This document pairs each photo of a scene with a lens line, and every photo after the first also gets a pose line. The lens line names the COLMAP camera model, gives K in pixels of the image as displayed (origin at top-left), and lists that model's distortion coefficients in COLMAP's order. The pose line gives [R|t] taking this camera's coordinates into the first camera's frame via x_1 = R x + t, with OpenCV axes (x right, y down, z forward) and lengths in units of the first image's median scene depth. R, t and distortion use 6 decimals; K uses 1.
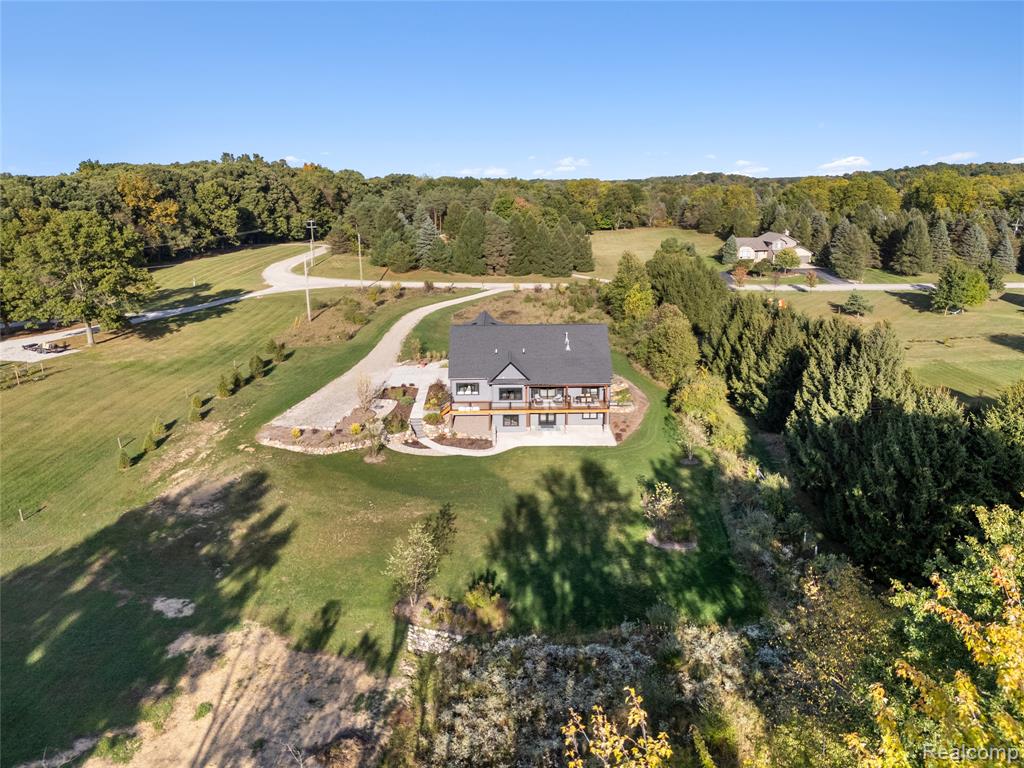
lens RADIAL K [[751.0, 0, 512.0], [0, 751.0, 384.0], [0, 0, 1]] dist [0.074067, -0.090856]
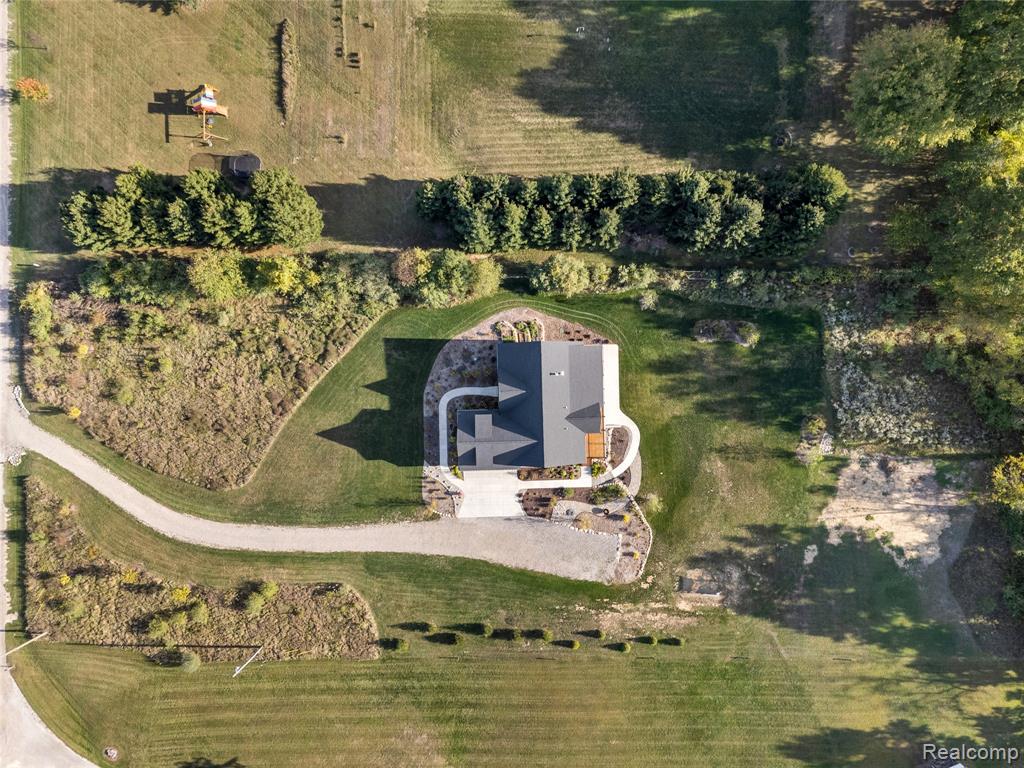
lens RADIAL K [[751.0, 0, 512.0], [0, 751.0, 384.0], [0, 0, 1]] dist [0.074067, -0.090856]
pose [[-0.000836, -0.999958, -0.009136, 0.071906], [0.253455, -0.009050, 0.967305, -1.387491], [-0.967347, -0.001507, 0.253452, 0.801091]]
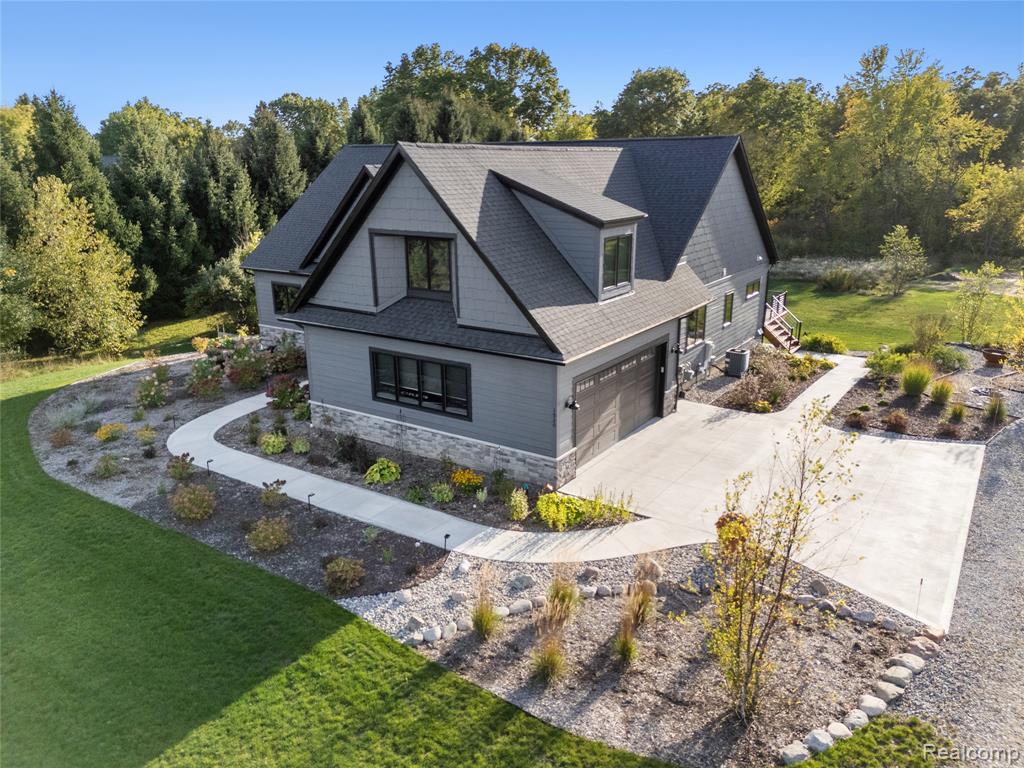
lens RADIAL K [[751.0, 0, 512.0], [0, 751.0, 384.0], [0, 0, 1]] dist [0.074067, -0.090856]
pose [[-0.817176, -0.162750, 0.552934, -0.202031], [0.151265, 0.865130, 0.478194, -0.160699], [-0.556186, 0.474408, -0.682345, 1.394259]]
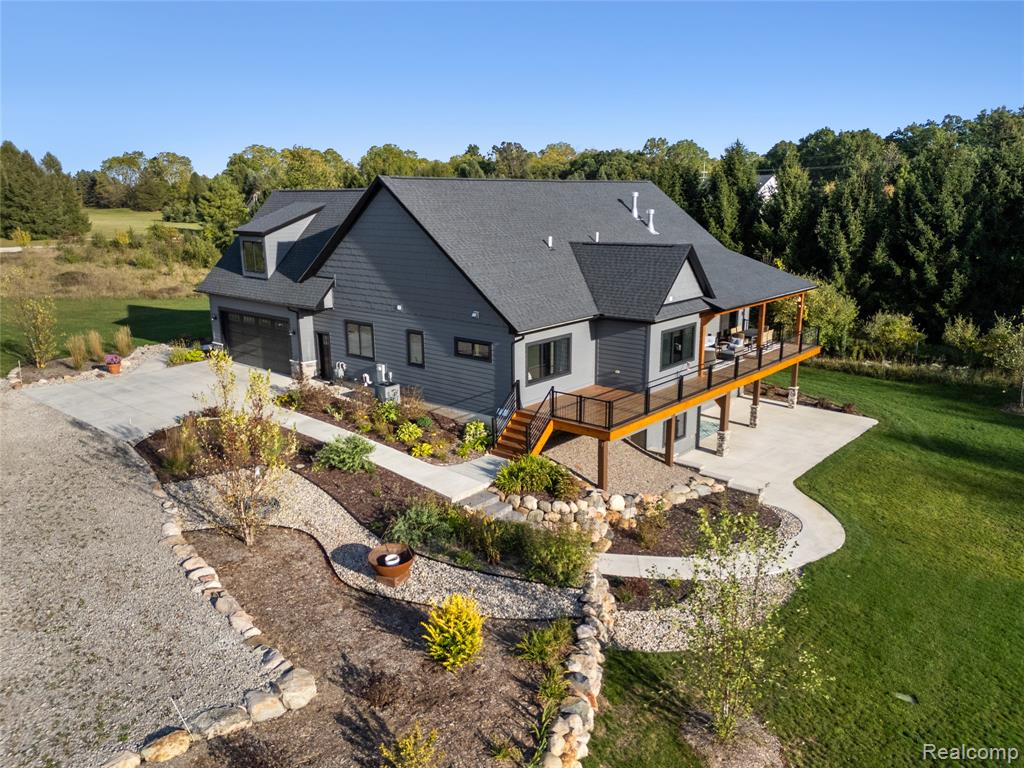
lens RADIAL K [[751.0, 0, 512.0], [0, 751.0, 384.0], [0, 0, 1]] dist [0.074067, -0.090856]
pose [[0.670419, -0.187474, 0.717908, -0.301625], [0.202648, 0.977032, 0.065898, -0.007575], [-0.713773, 0.101304, 0.693012, 0.821897]]
